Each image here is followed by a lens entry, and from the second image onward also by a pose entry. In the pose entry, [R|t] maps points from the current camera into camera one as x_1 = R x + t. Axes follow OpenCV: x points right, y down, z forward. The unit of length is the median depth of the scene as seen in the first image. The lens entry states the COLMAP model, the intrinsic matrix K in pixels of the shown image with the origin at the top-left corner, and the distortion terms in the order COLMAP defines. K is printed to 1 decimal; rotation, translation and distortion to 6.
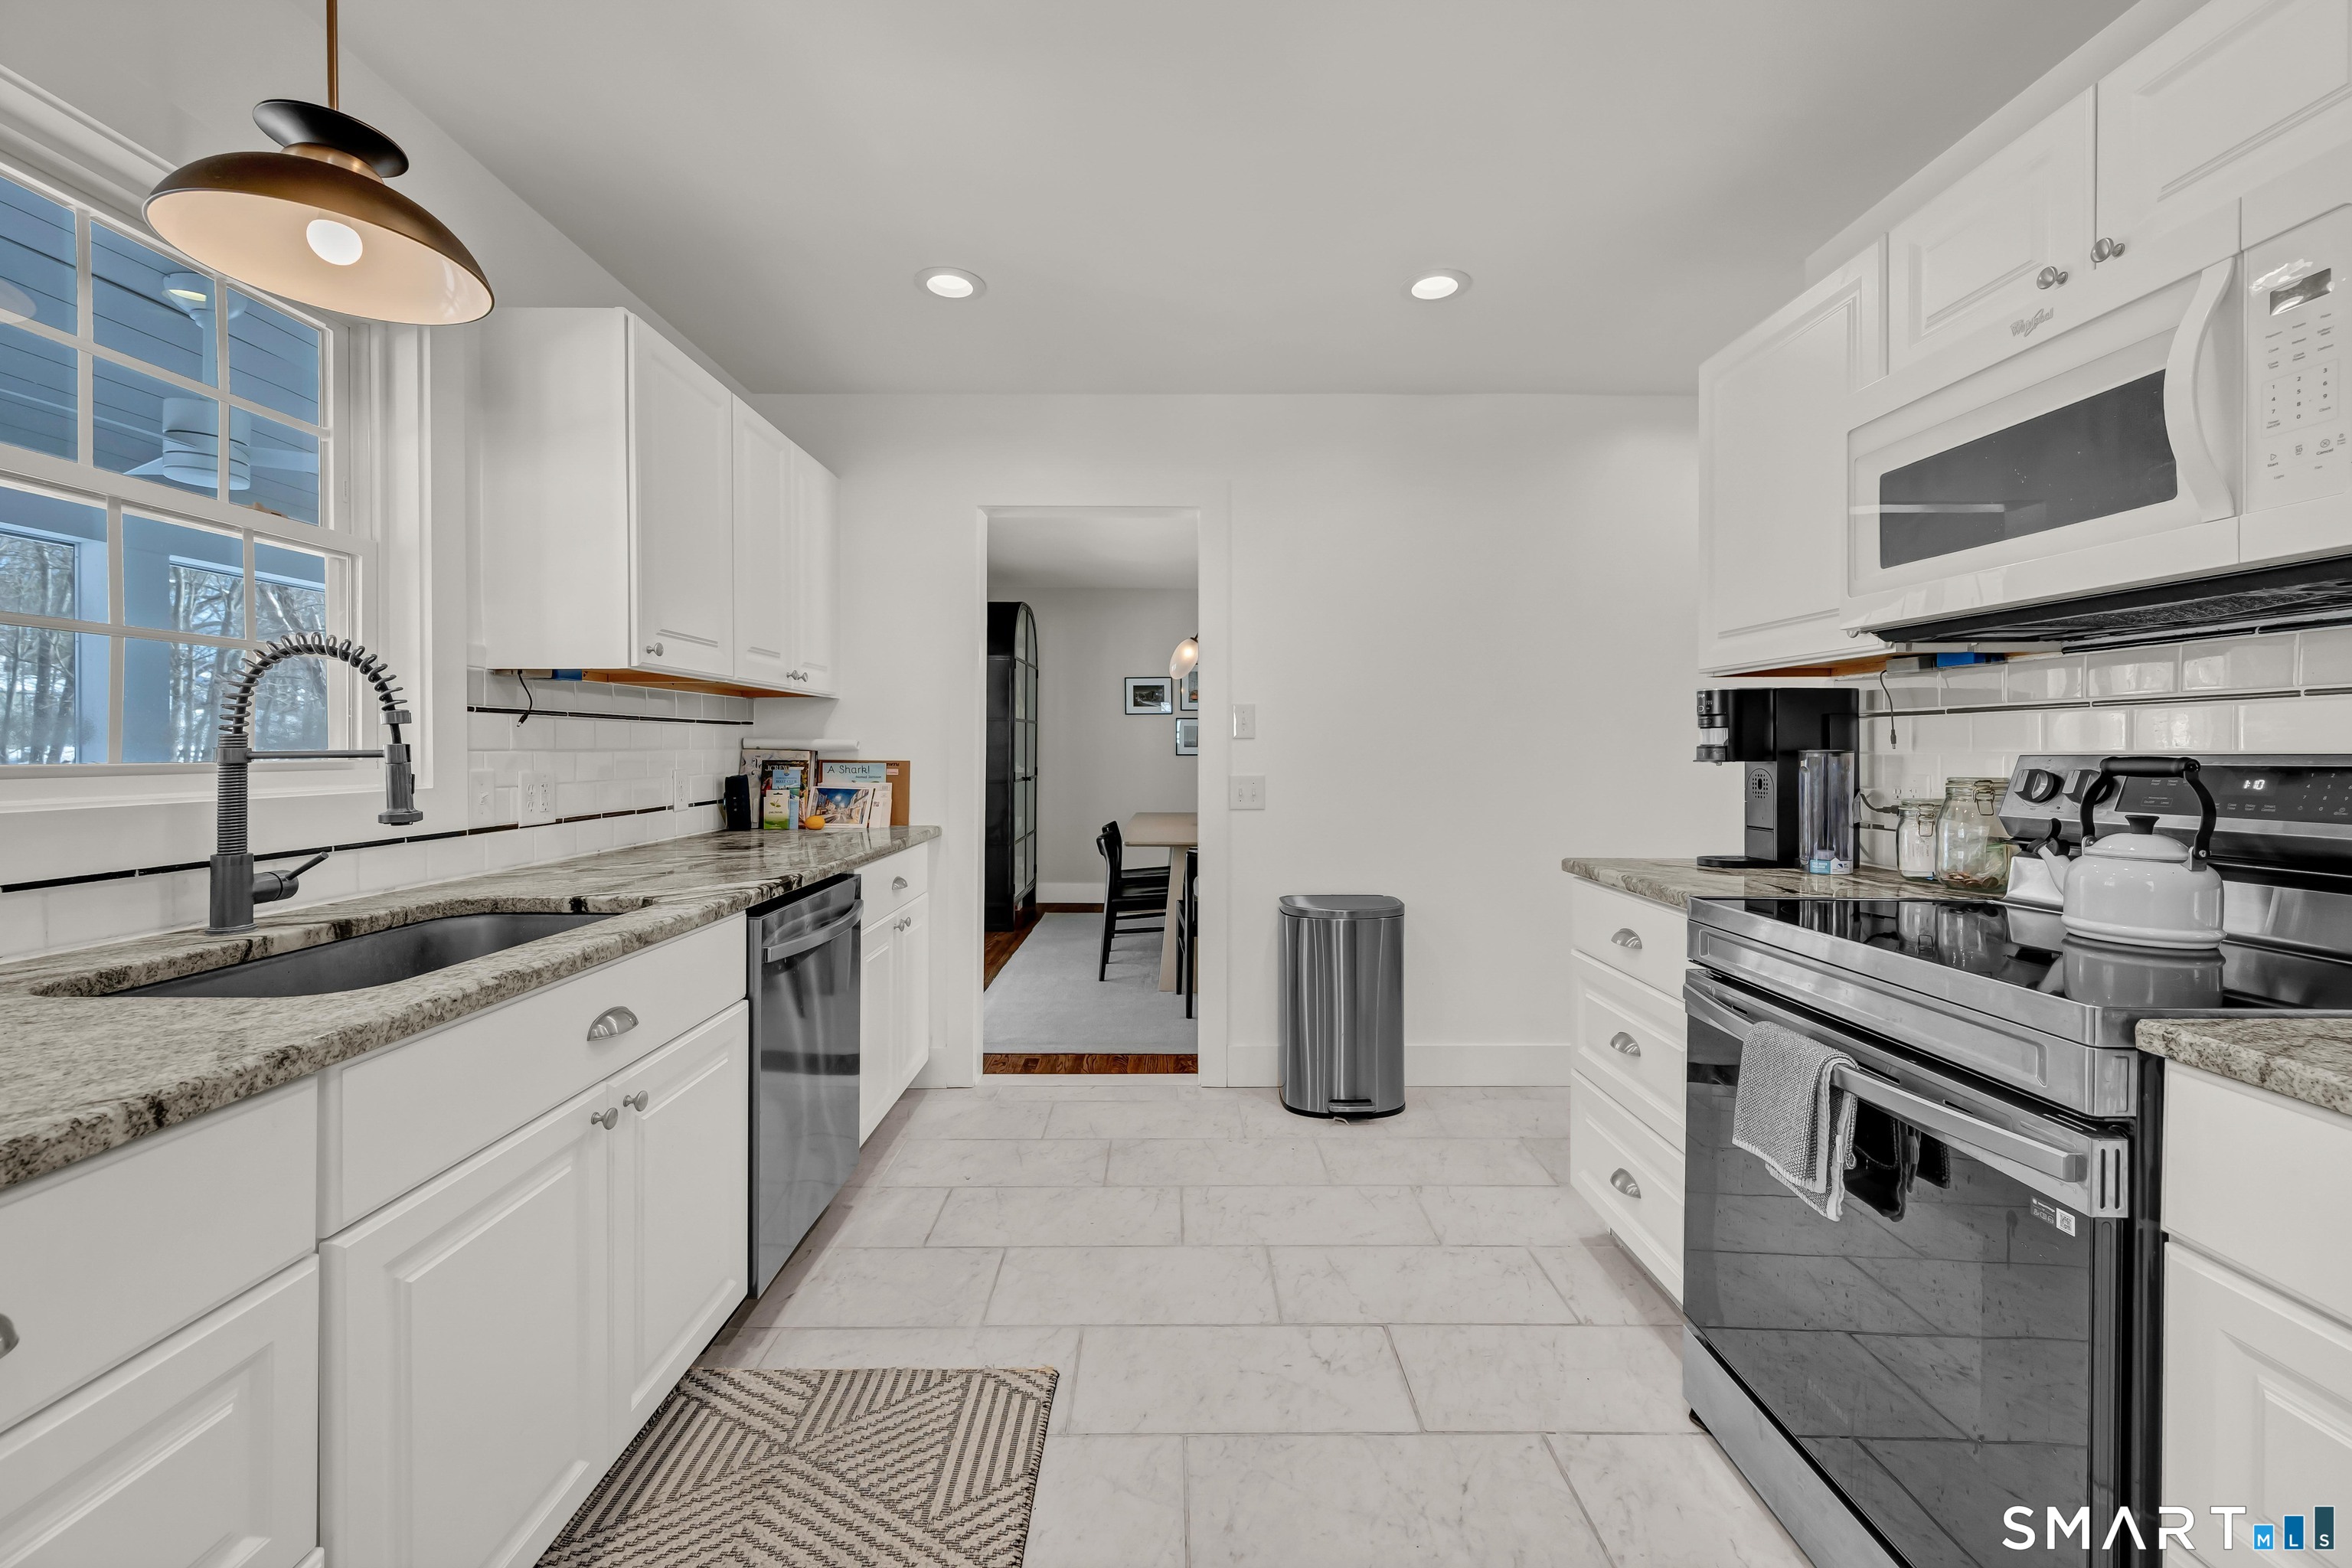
lens RADIAL K [[933.5, 0, 1170.7], [0, 933.5, 759.9], [0, 0, 1]] dist [-0.000789, -0.000086]
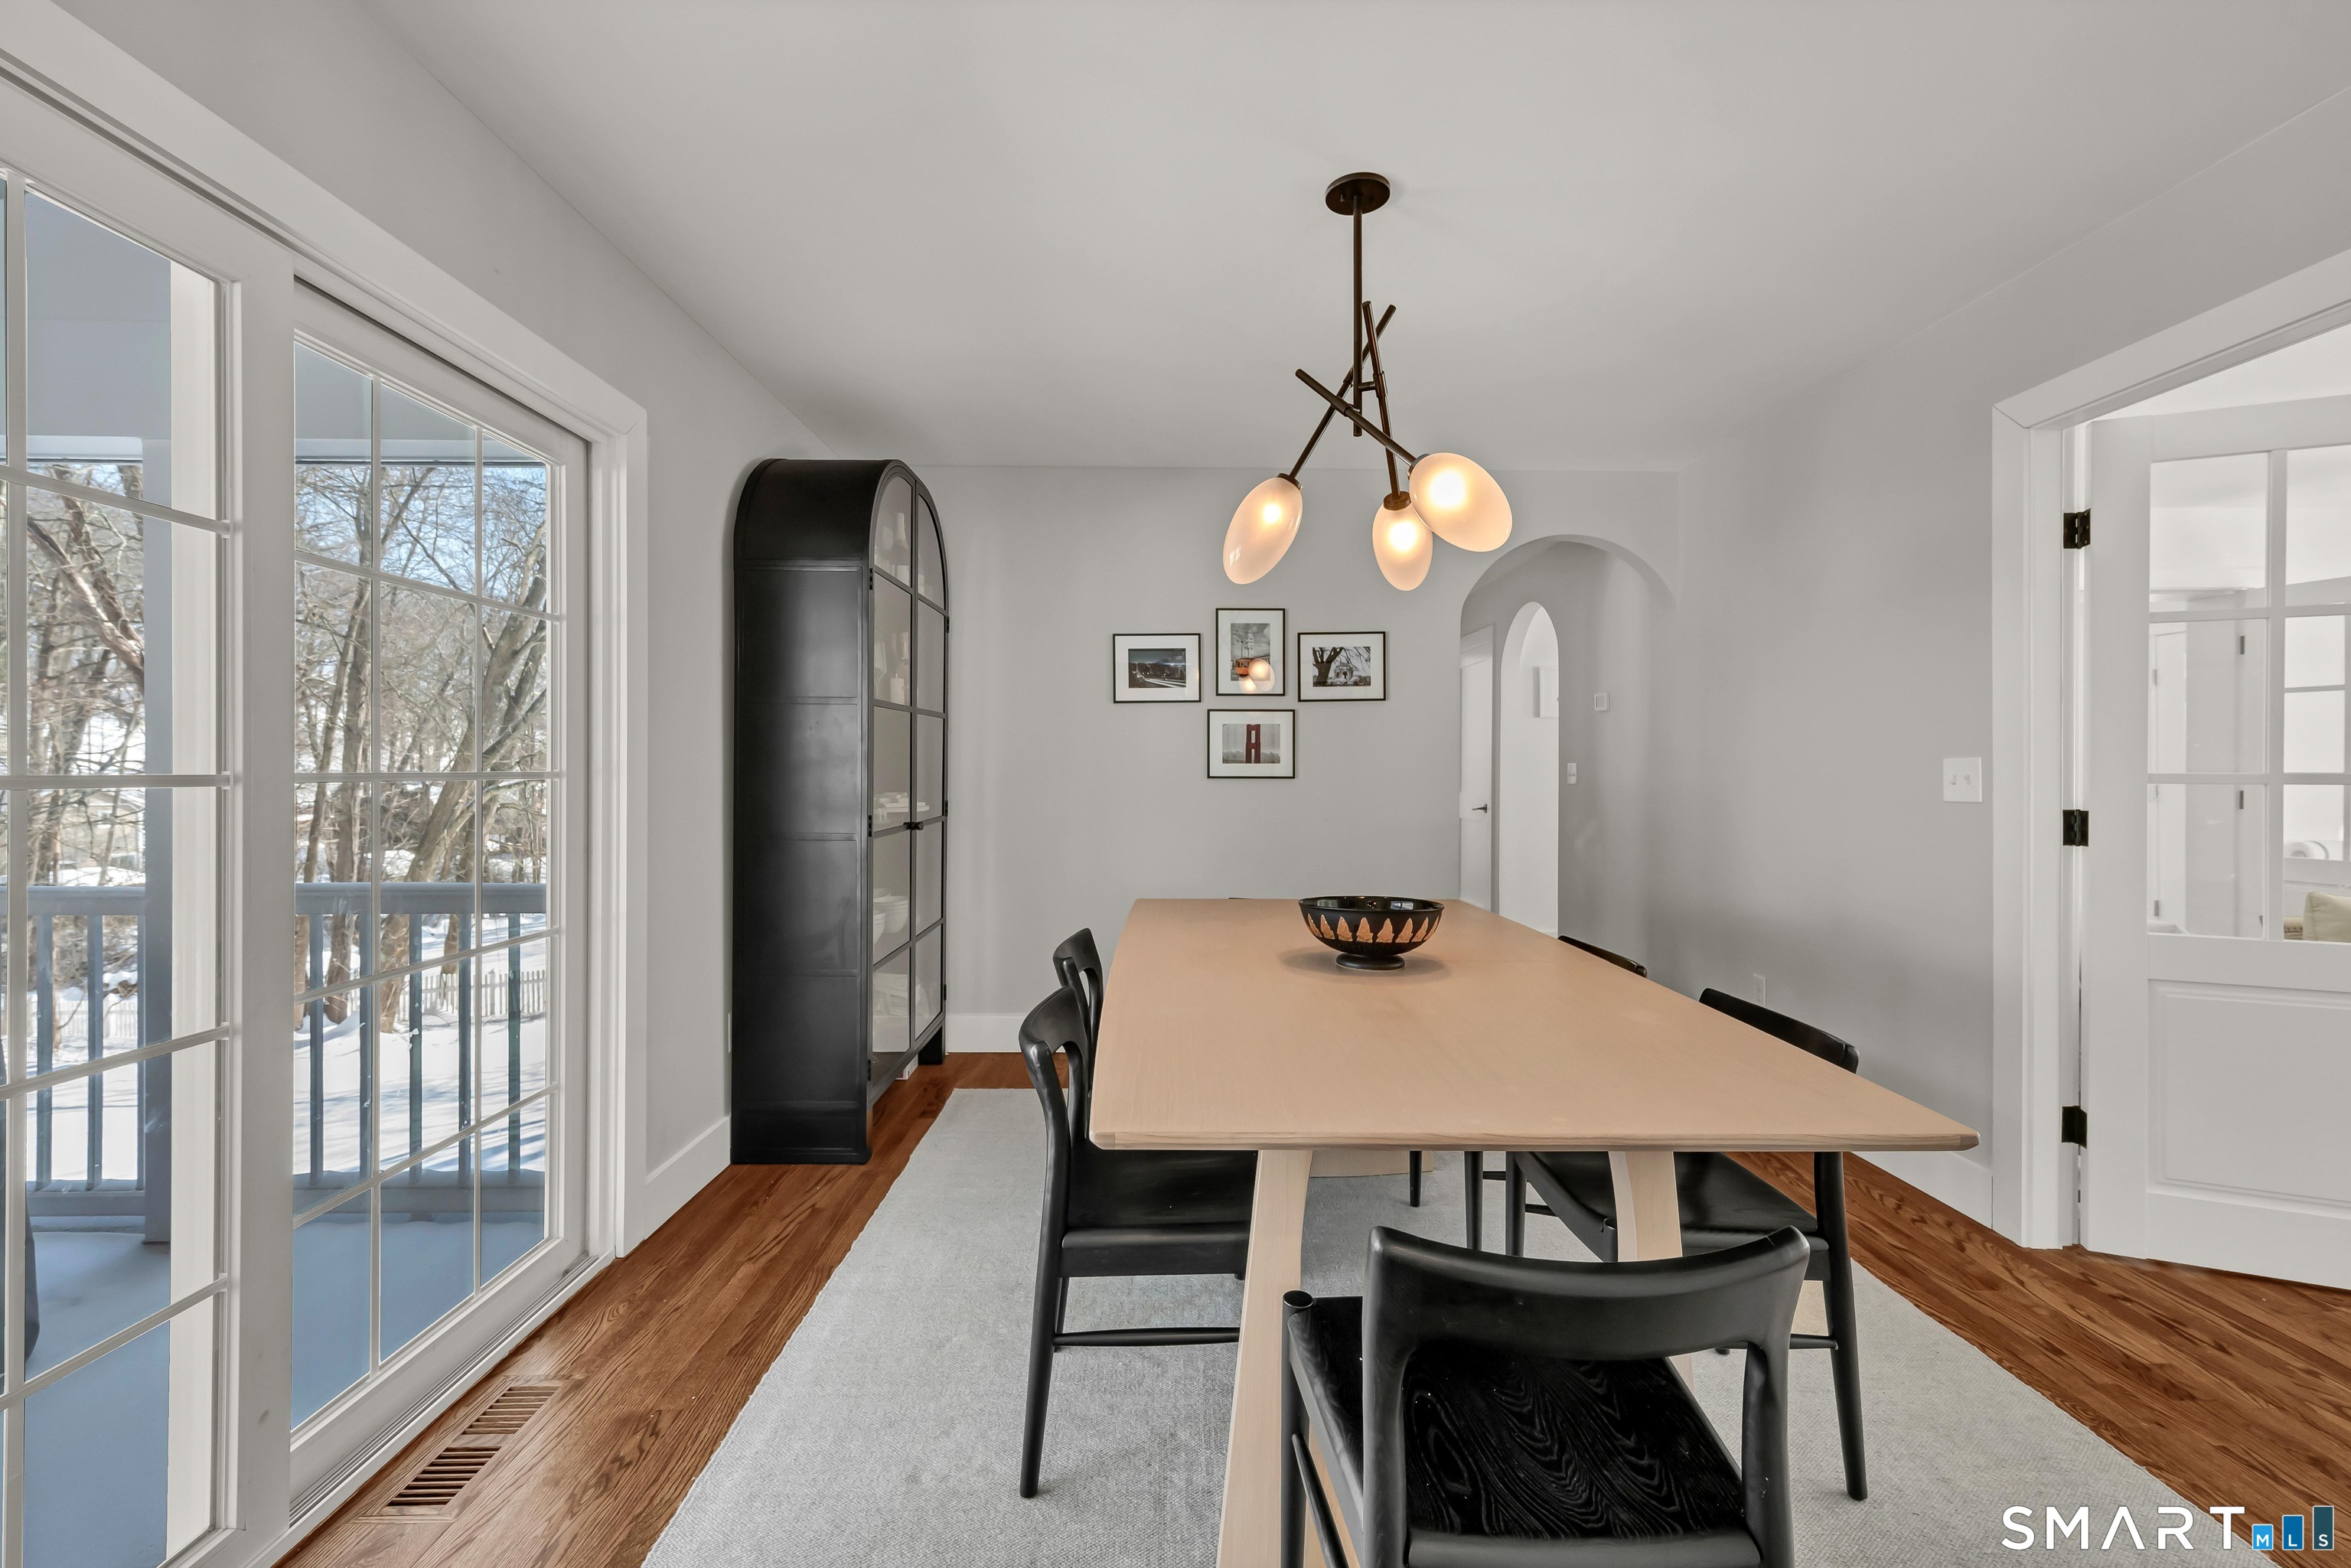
lens RADIAL K [[933.0, 0, 1180.0], [0, 933.0, 774.6], [0, 0, 1]] dist [-0.000789, -0.000086]
pose [[0.999826, 0.003372, 0.018354, -0.007137], [-0.003246, 0.999971, -0.006869, -0.001465], [-0.018377, 0.006808, 0.999808, 0.165194]]
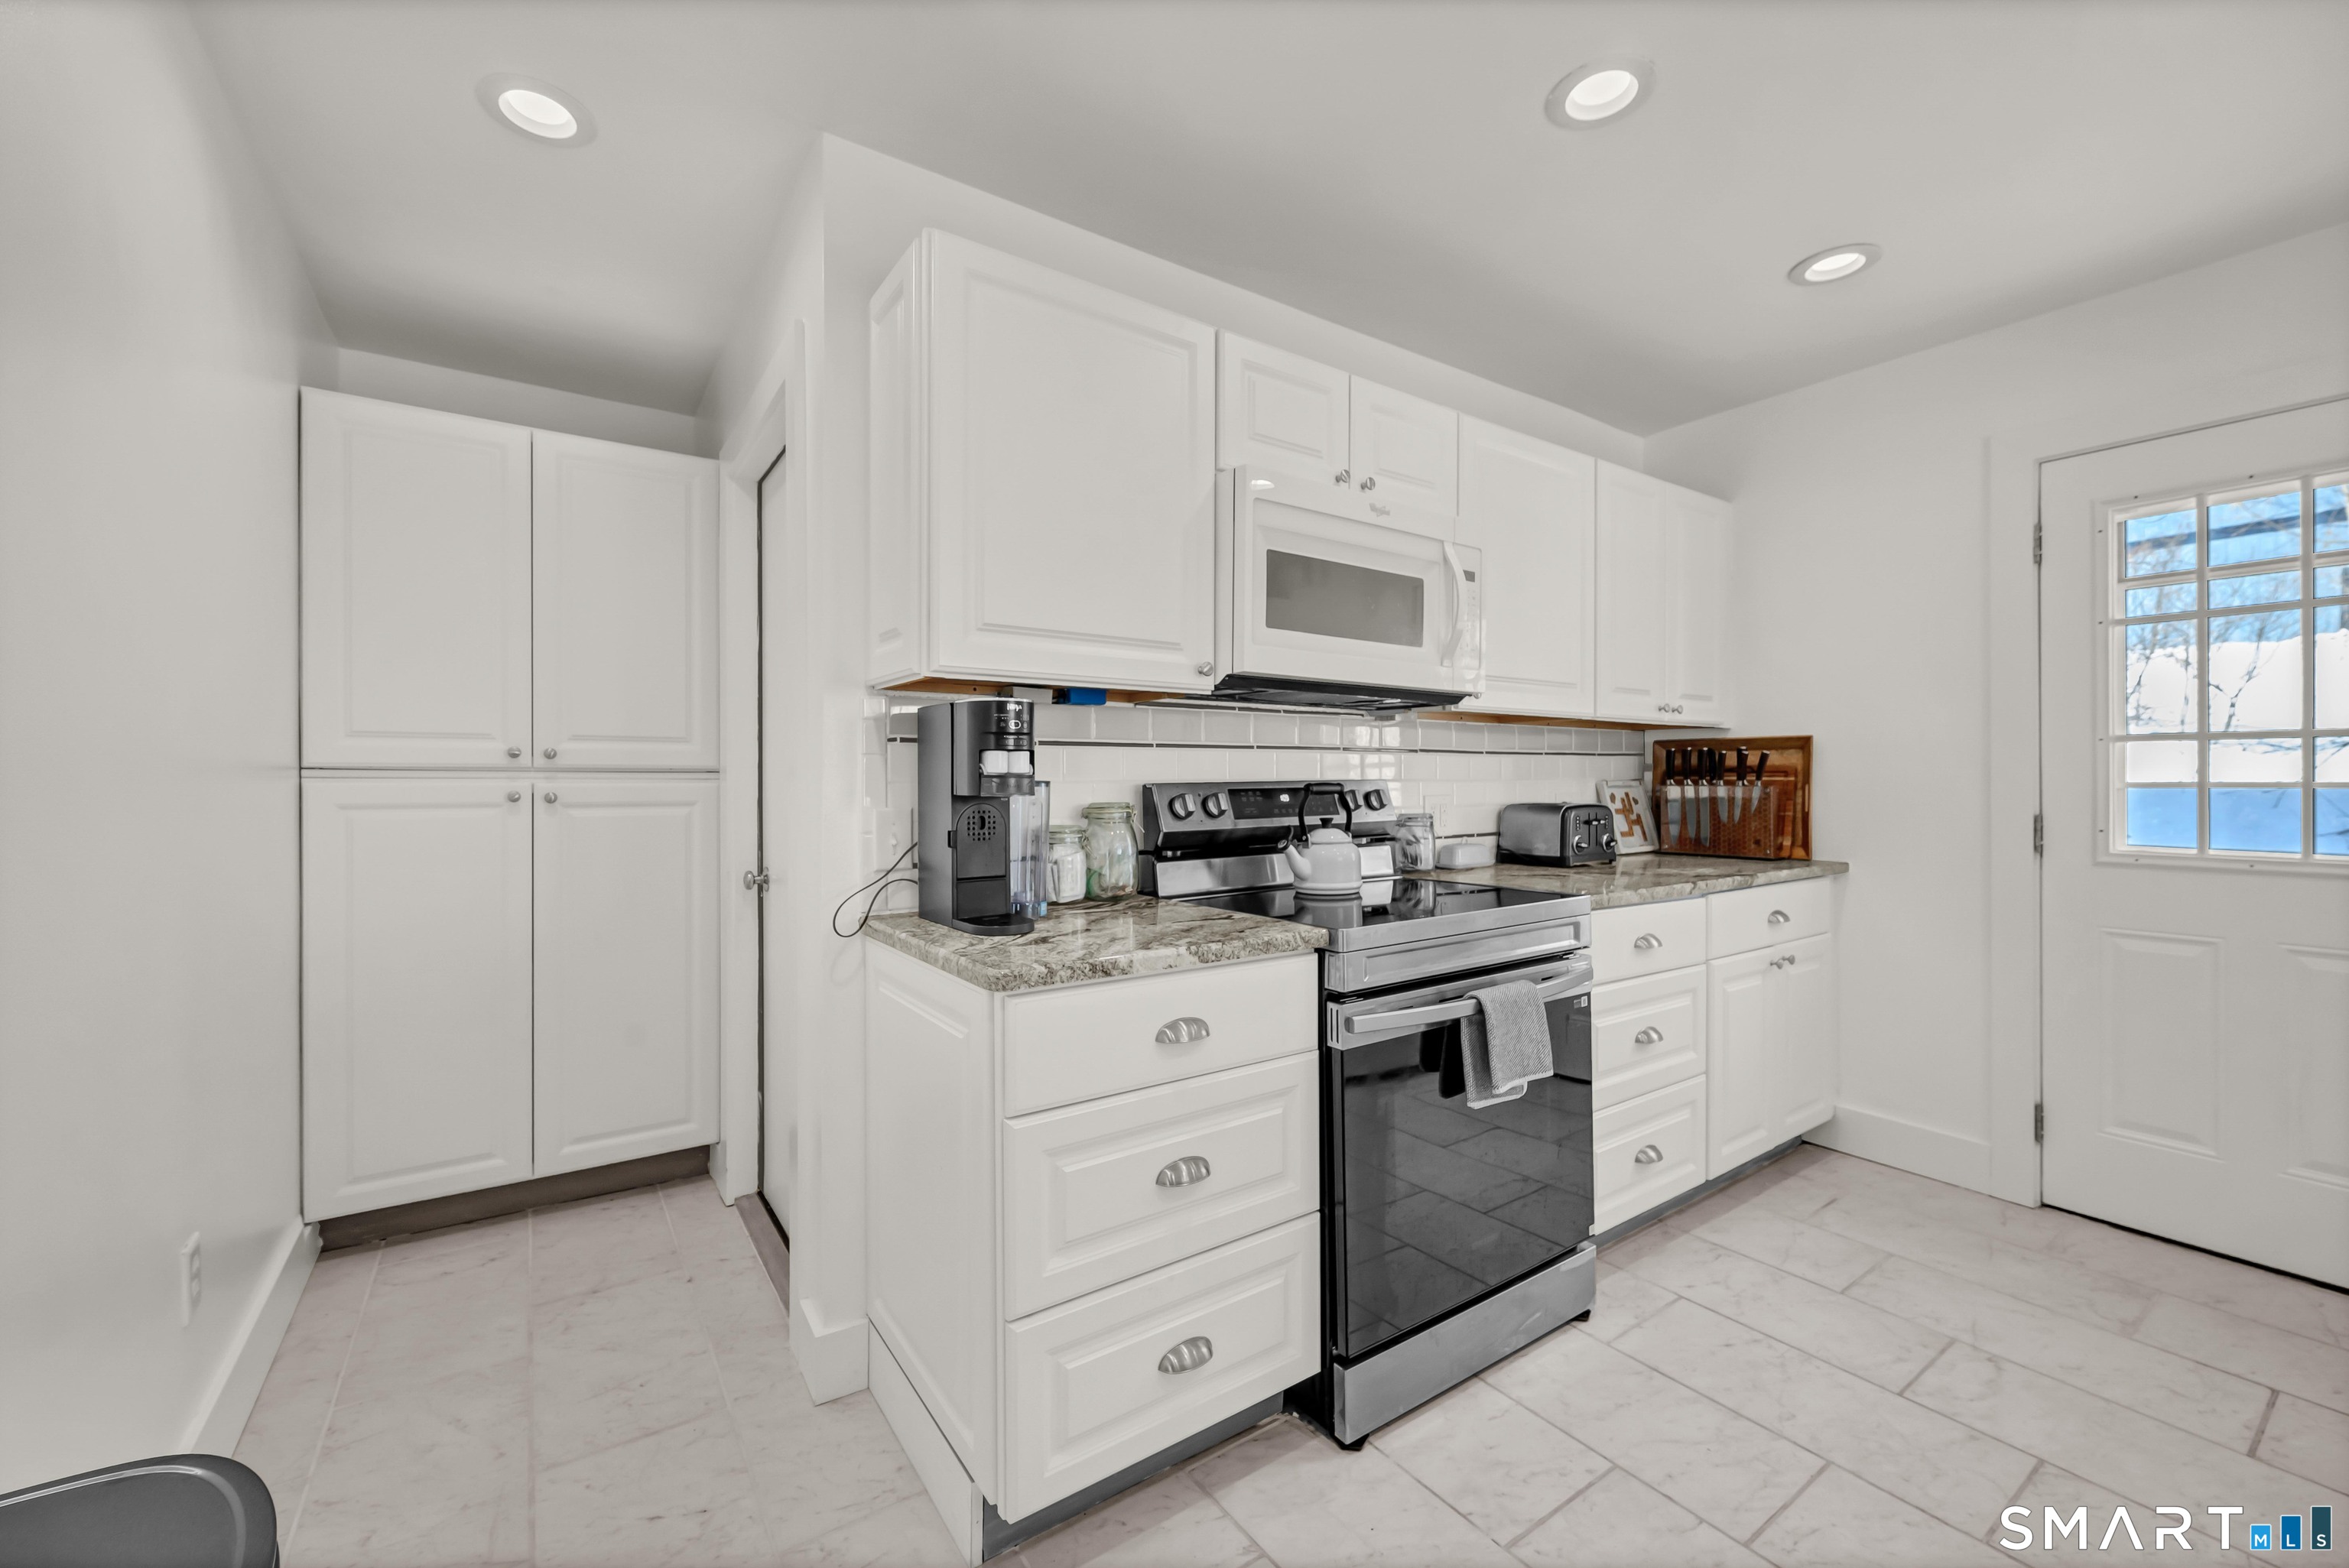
lens RADIAL K [[932.2, 0, 1175.6], [0, 932.2, 781.4], [0, 0, 1]] dist [-0.000789, -0.000086]
pose [[-0.567478, -0.003709, 0.823380, -0.181726], [0.009432, 0.999895, 0.011005, -0.025541], [-0.823335, 0.014011, -0.567383, 2.099624]]
